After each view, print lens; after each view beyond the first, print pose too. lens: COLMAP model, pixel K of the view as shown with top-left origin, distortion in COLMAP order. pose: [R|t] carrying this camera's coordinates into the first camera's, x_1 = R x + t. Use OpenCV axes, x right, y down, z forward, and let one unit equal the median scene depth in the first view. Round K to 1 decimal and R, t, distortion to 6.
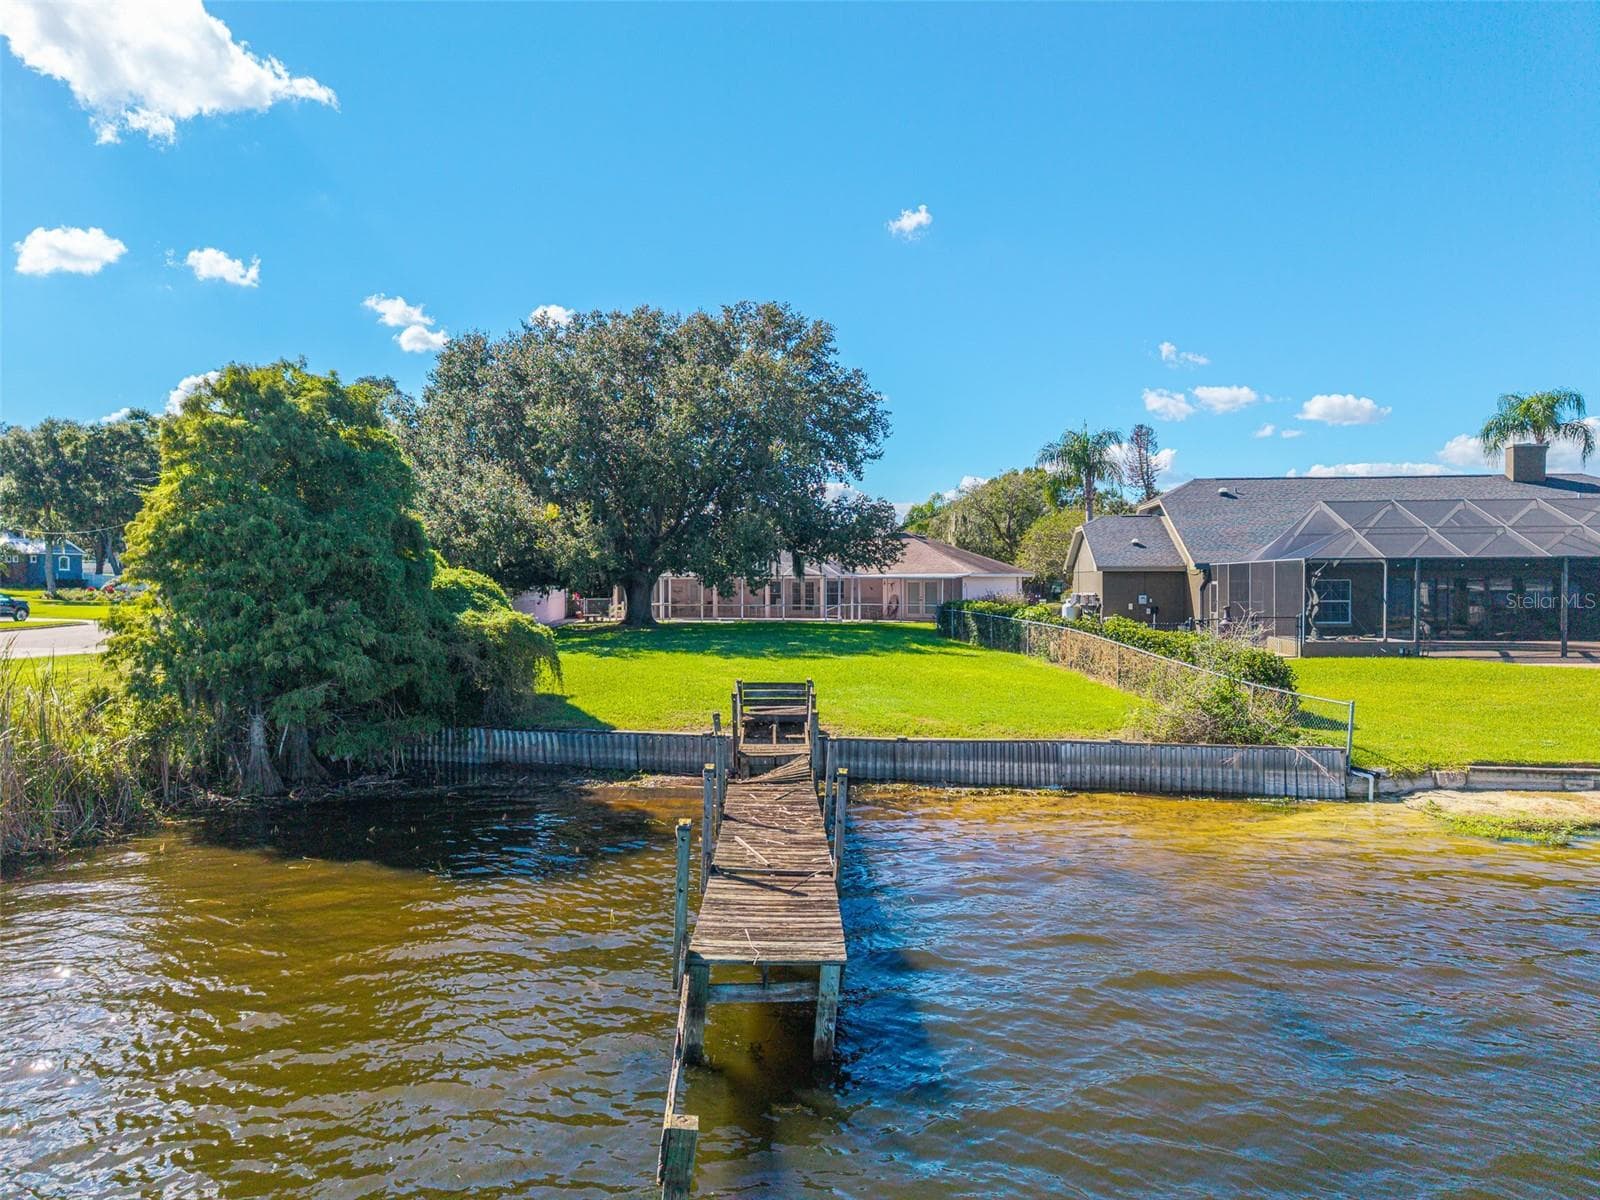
lens RADIAL K [[1067.4, 0, 804.6], [0, 1067.4, 602.2], [0, 0, 1]] dist [0.040282, -0.038587]
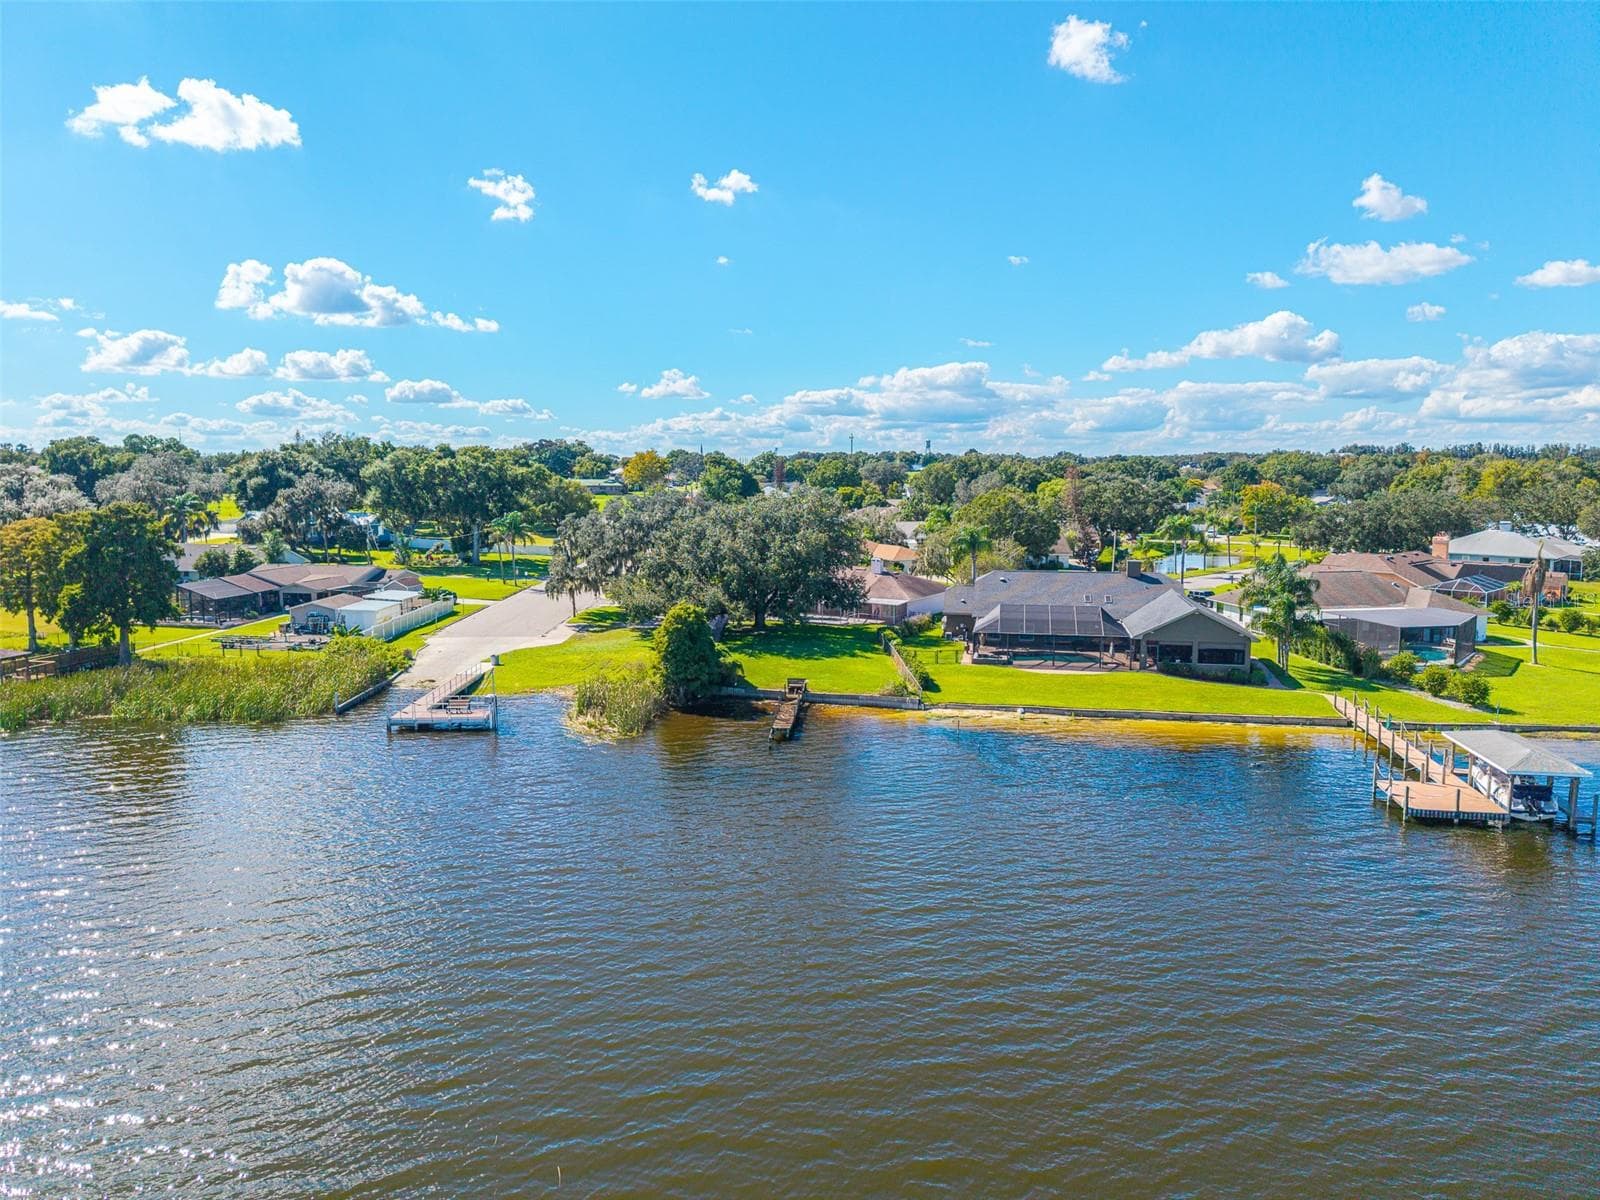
lens RADIAL K [[1067.4, 0, 804.6], [0, 1067.4, 602.2], [0, 0, 1]] dist [0.040282, -0.038587]
pose [[0.994888, 0.011488, -0.100332, 0.414835], [-0.000916, 0.994495, 0.104780, -0.653017], [0.100983, -0.104152, 0.989421, -3.061892]]
